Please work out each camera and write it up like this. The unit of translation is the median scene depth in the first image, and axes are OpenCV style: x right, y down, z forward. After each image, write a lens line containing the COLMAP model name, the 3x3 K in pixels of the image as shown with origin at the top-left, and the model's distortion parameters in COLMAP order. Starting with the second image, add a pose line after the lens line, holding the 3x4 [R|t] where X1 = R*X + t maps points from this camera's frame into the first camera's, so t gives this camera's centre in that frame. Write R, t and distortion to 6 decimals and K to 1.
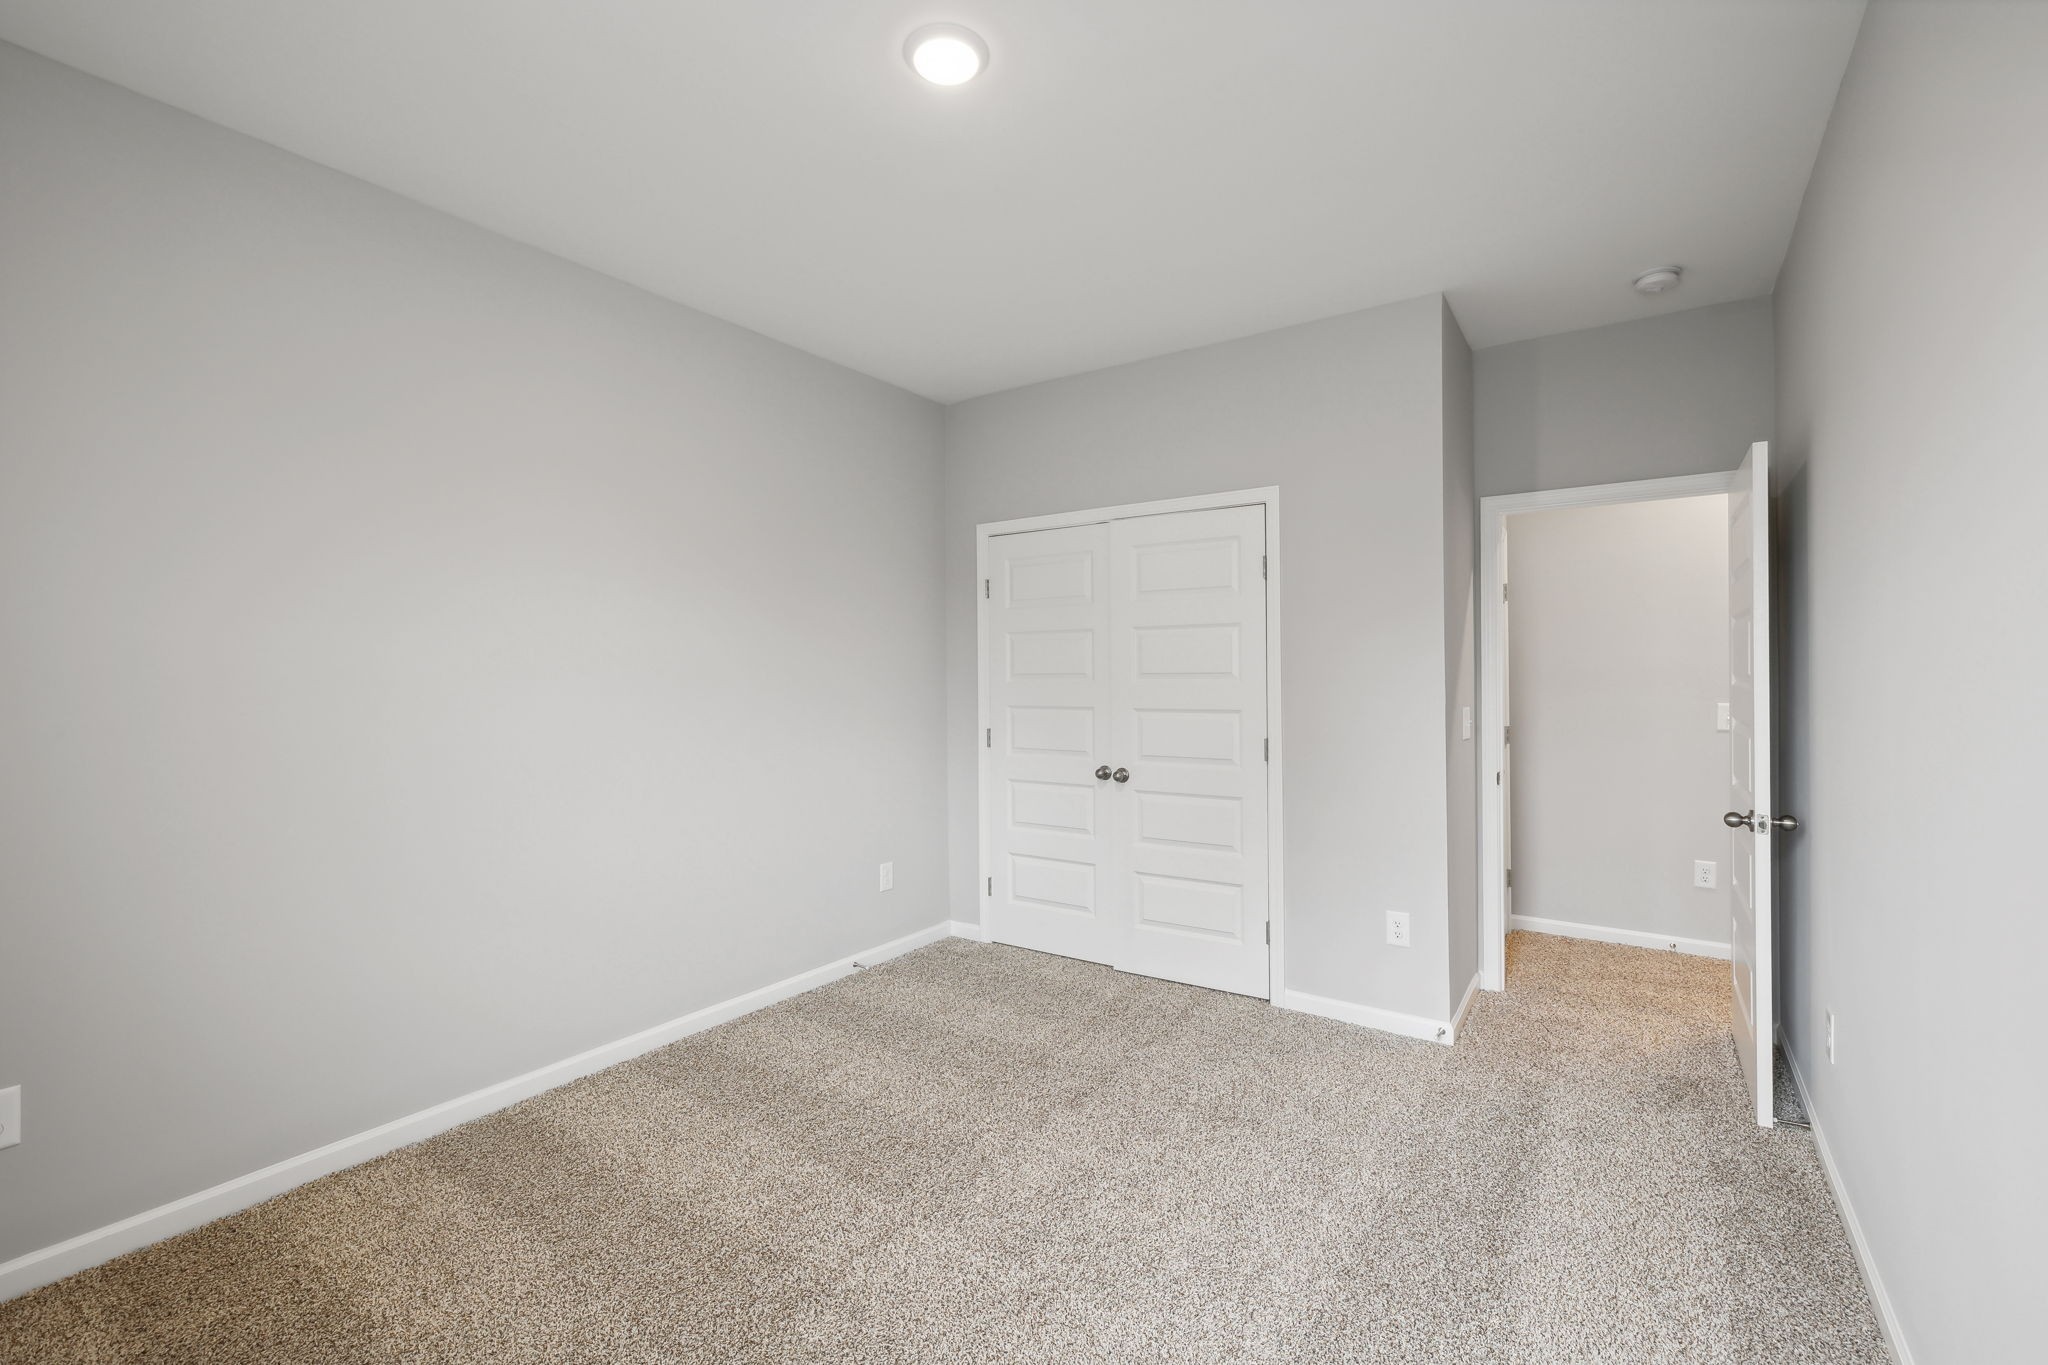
lens RADIAL K [[863.0, 0, 1021.6], [0, 863.0, 679.4], [0, 0, 1]] dist [0.000296, 0.000024]
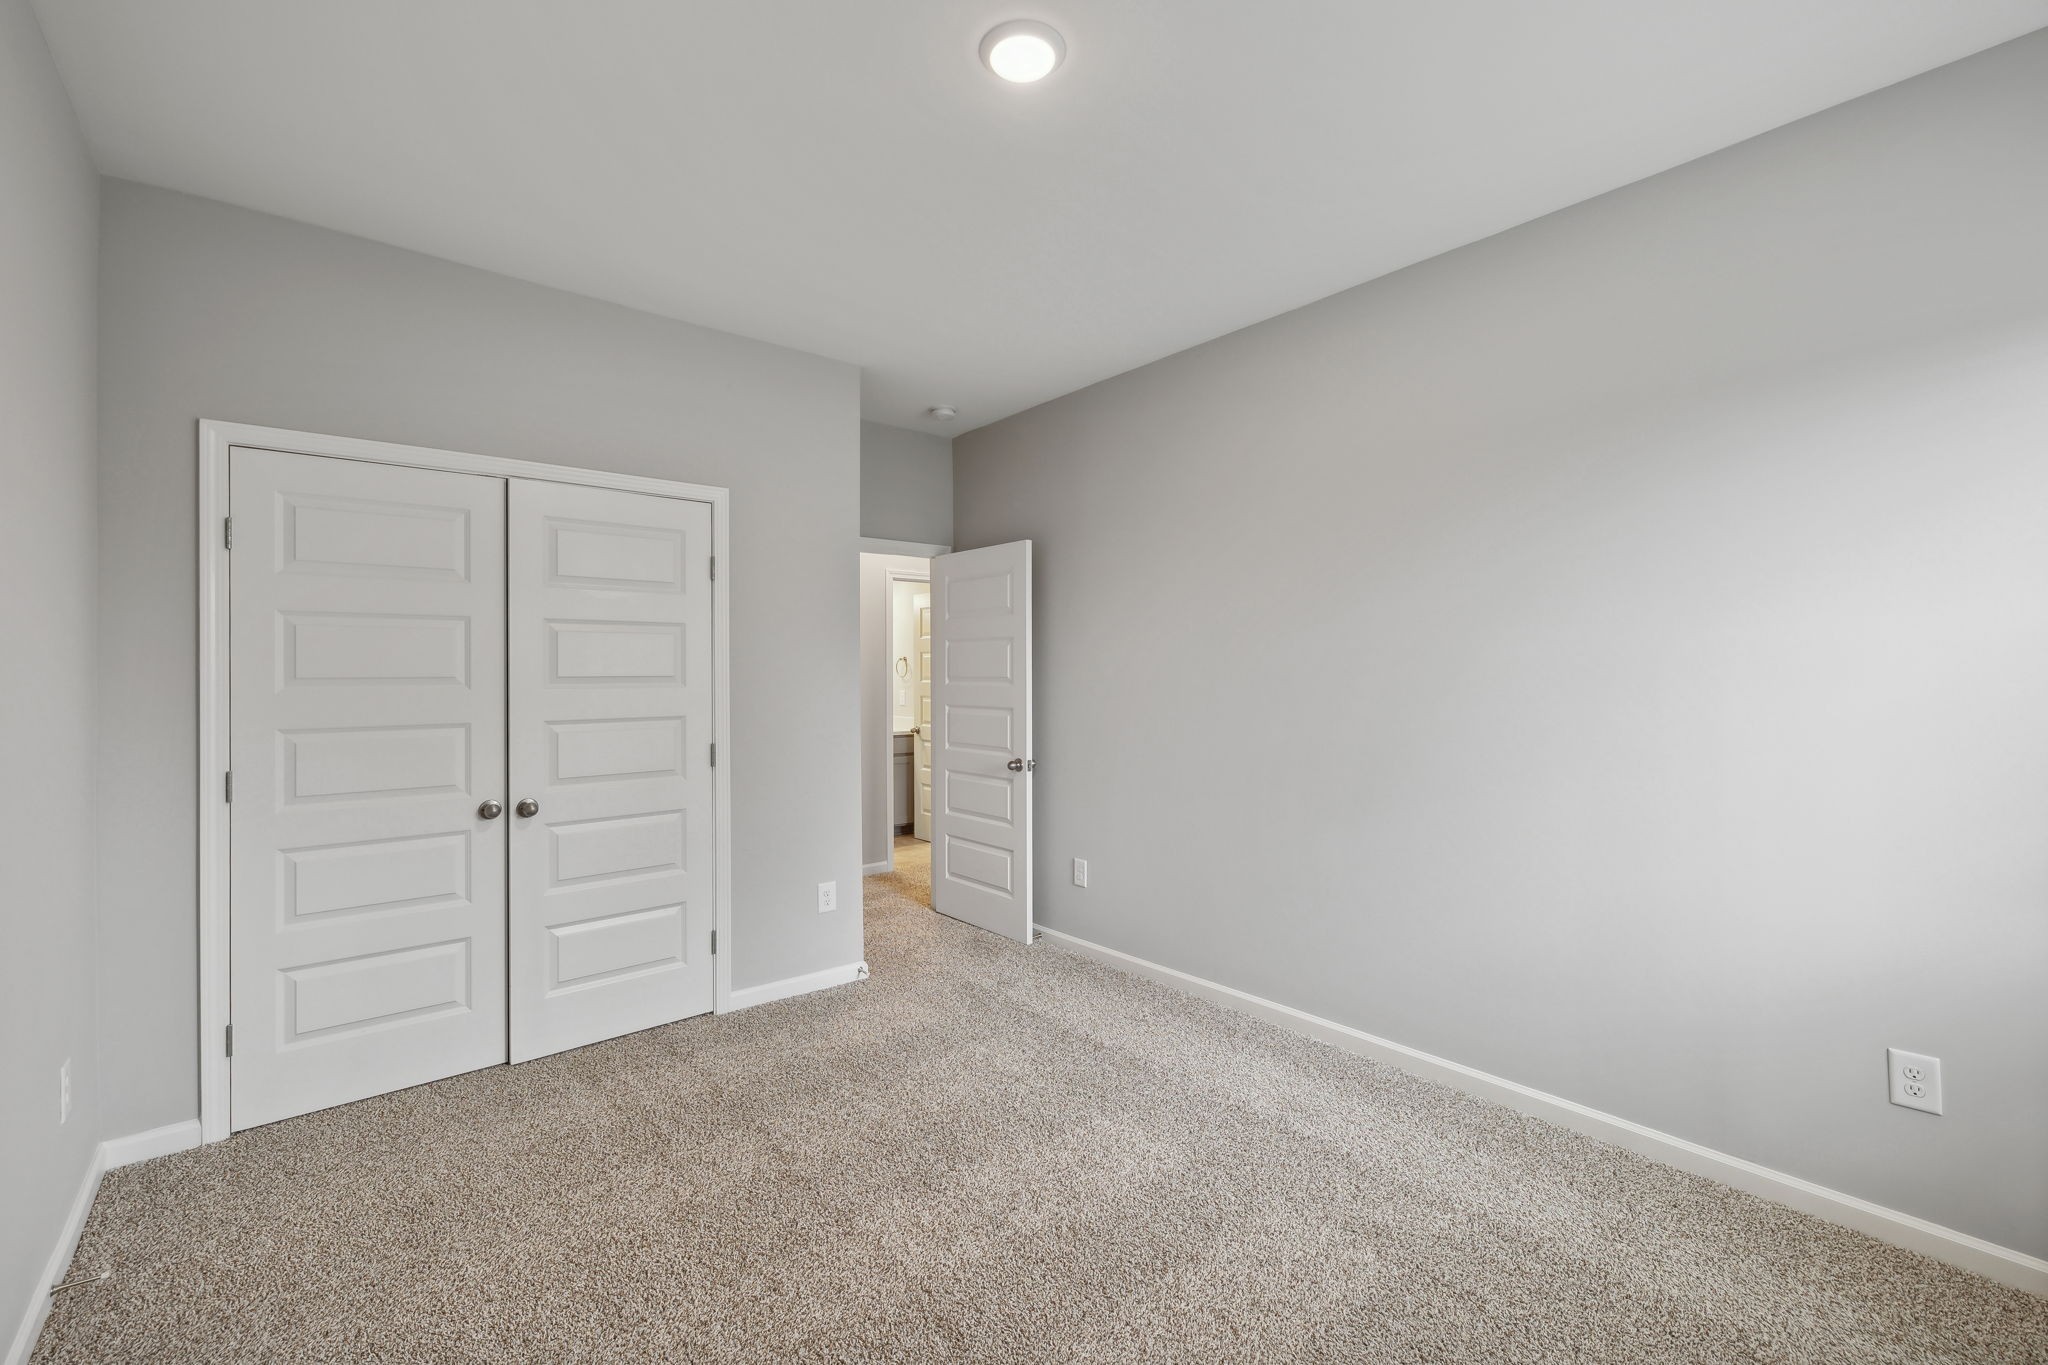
lens RADIAL K [[863.0, 0, 1021.6], [0, 863.0, 679.4], [0, 0, 1]] dist [0.000296, 0.000024]
pose [[0.276514, -0.002745, 0.961006, -0.535371], [0.008659, 0.999962, 0.000365, -0.001616], [-0.960971, 0.008221, 0.276528, 0.376911]]
